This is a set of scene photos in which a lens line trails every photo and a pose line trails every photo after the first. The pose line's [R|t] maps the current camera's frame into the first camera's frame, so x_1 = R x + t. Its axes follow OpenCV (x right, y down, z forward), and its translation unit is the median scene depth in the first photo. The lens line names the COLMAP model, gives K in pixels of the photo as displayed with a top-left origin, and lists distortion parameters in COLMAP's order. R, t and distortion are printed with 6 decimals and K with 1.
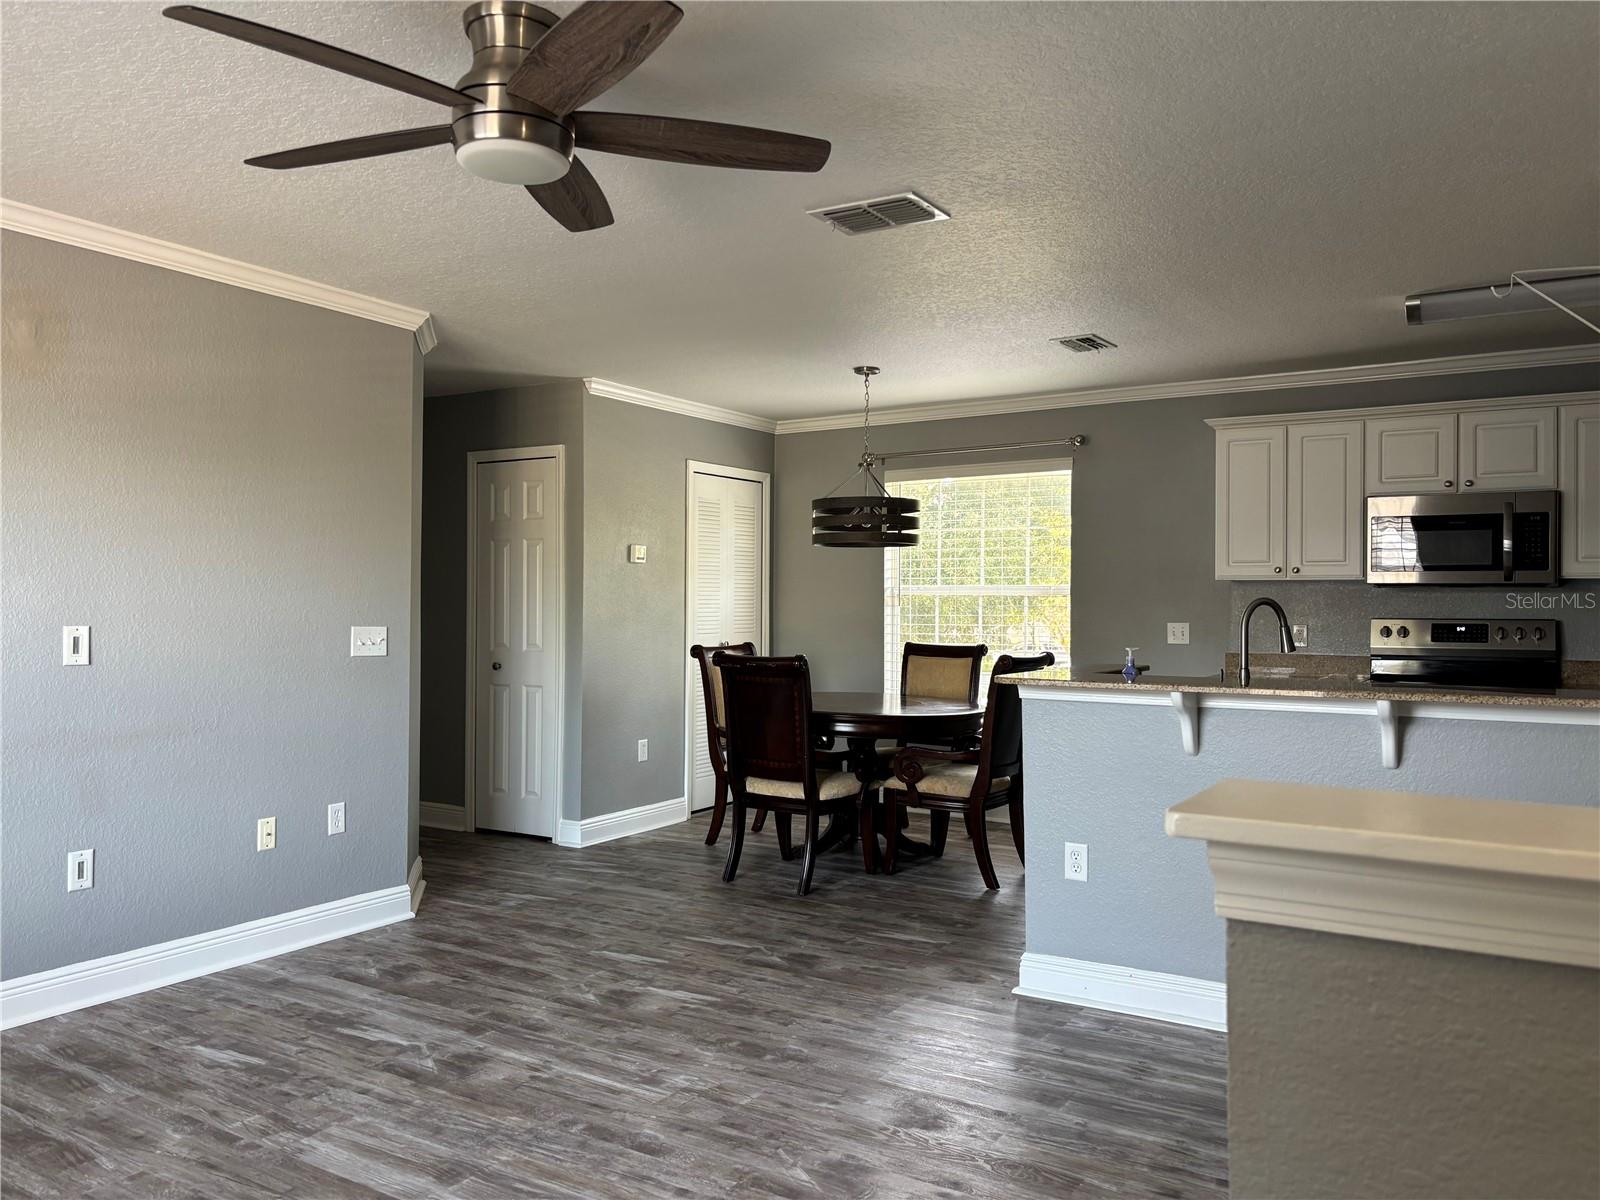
lens RADIAL K [[1215.1, 0, 799.9], [0, 1215.1, 601.8], [0, 0, 1]] dist [-0.000974, -0.001045]
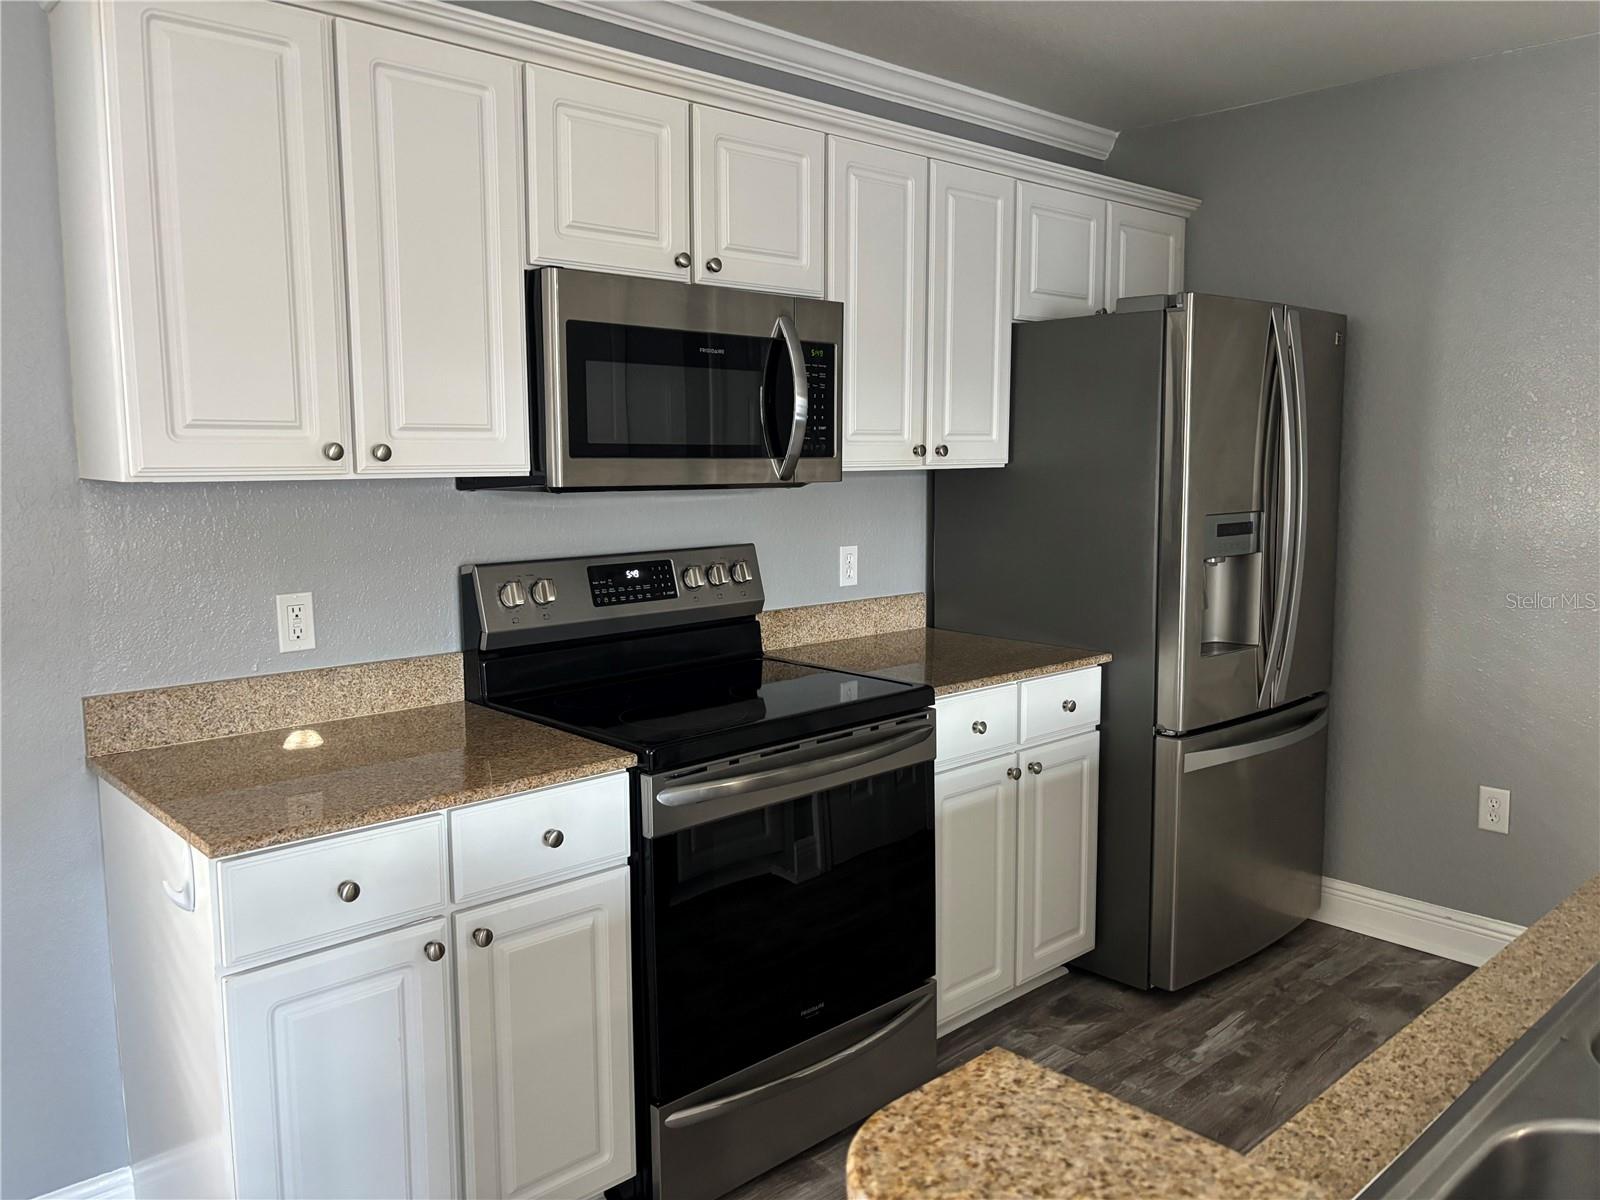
lens RADIAL K [[1215.1, 0, 800.1], [0, 1215.1, 593.4], [0, 0, 1]] dist [-0.000974, -0.001045]
pose [[0.271753, -0.118728, 0.955015, 0.105608], [-0.000983, 0.992326, 0.123647, -0.030982], [-0.962367, -0.034540, 0.269551, 0.838681]]
